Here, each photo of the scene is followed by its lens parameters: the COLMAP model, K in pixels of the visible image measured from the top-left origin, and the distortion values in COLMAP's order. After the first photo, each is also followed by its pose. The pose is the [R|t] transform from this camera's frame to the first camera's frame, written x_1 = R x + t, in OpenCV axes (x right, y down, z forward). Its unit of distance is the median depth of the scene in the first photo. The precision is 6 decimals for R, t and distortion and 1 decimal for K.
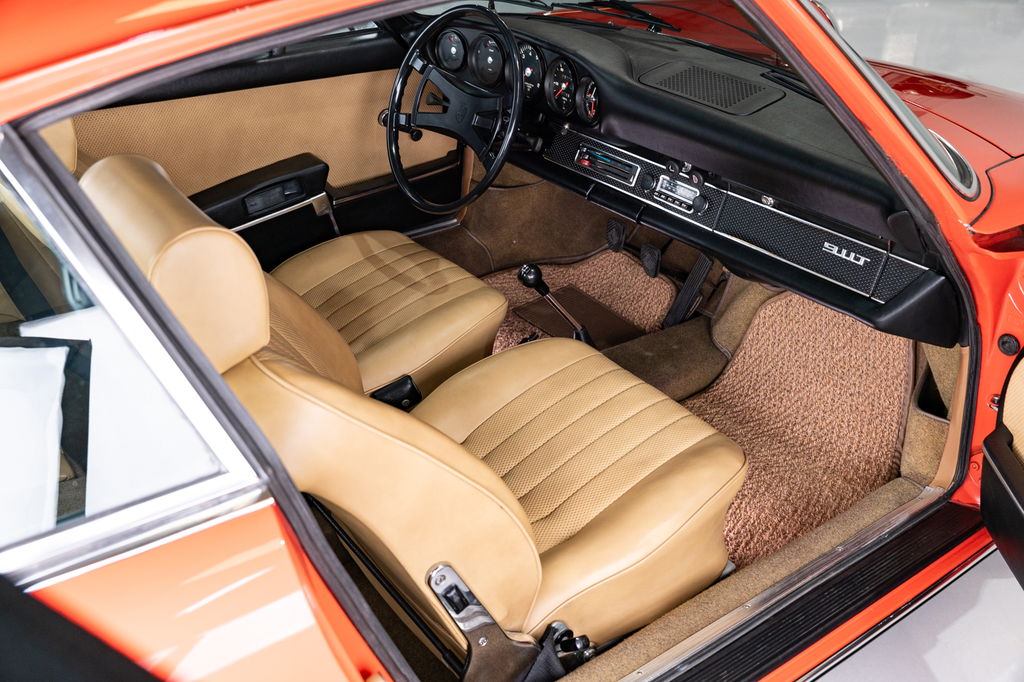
lens RADIAL K [[1006.5, 0, 512.0], [0, 1006.5, 341.0], [0, 0, 1]] dist [0.003337, -0.004593]
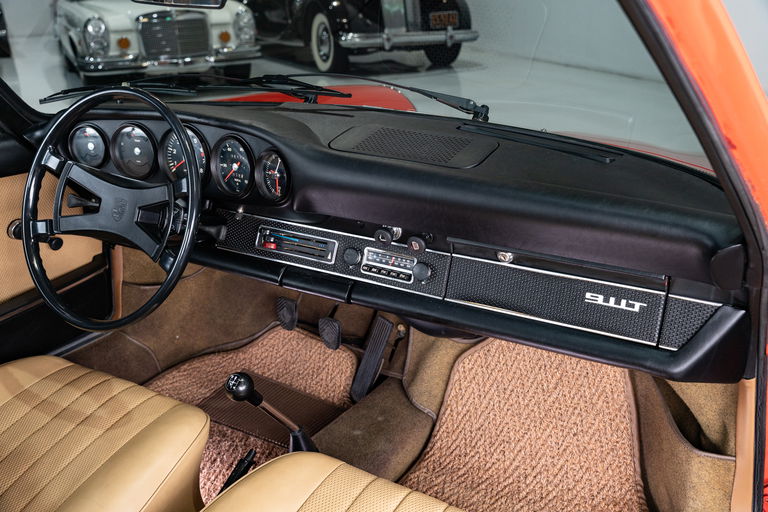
lens RADIAL K [[725.5, 0, 384.0], [0, 725.5, 256.0], [0, 0, 1]] dist [-0.000377, 0.005217]
pose [[0.924854, -0.146614, 0.350926, -0.062917], [0.197773, 0.973539, -0.114486, -0.073039], [-0.324855, 0.175287, 0.929378, 0.359072]]
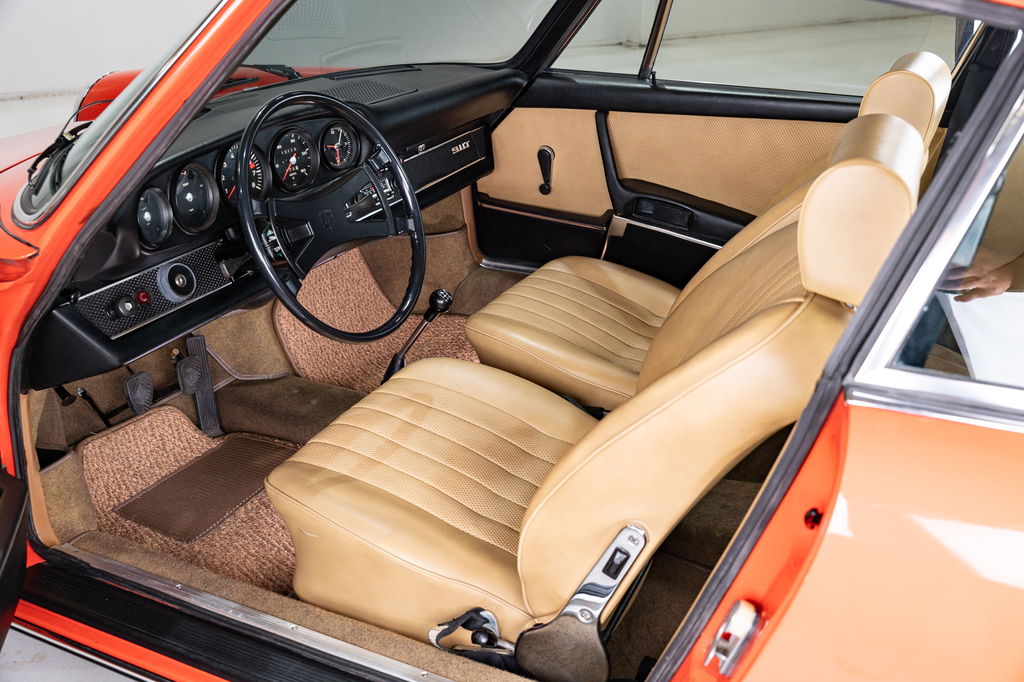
lens RADIAL K [[967.3, 0, 512.0], [0, 967.3, 341.0], [0, 0, 1]] dist [-0.000377, 0.005217]
pose [[-0.456032, -0.364396, 0.811942, -0.777190], [0.453116, 0.690162, 0.564237, -0.526336], [-0.765977, 0.625214, -0.149622, 1.052023]]
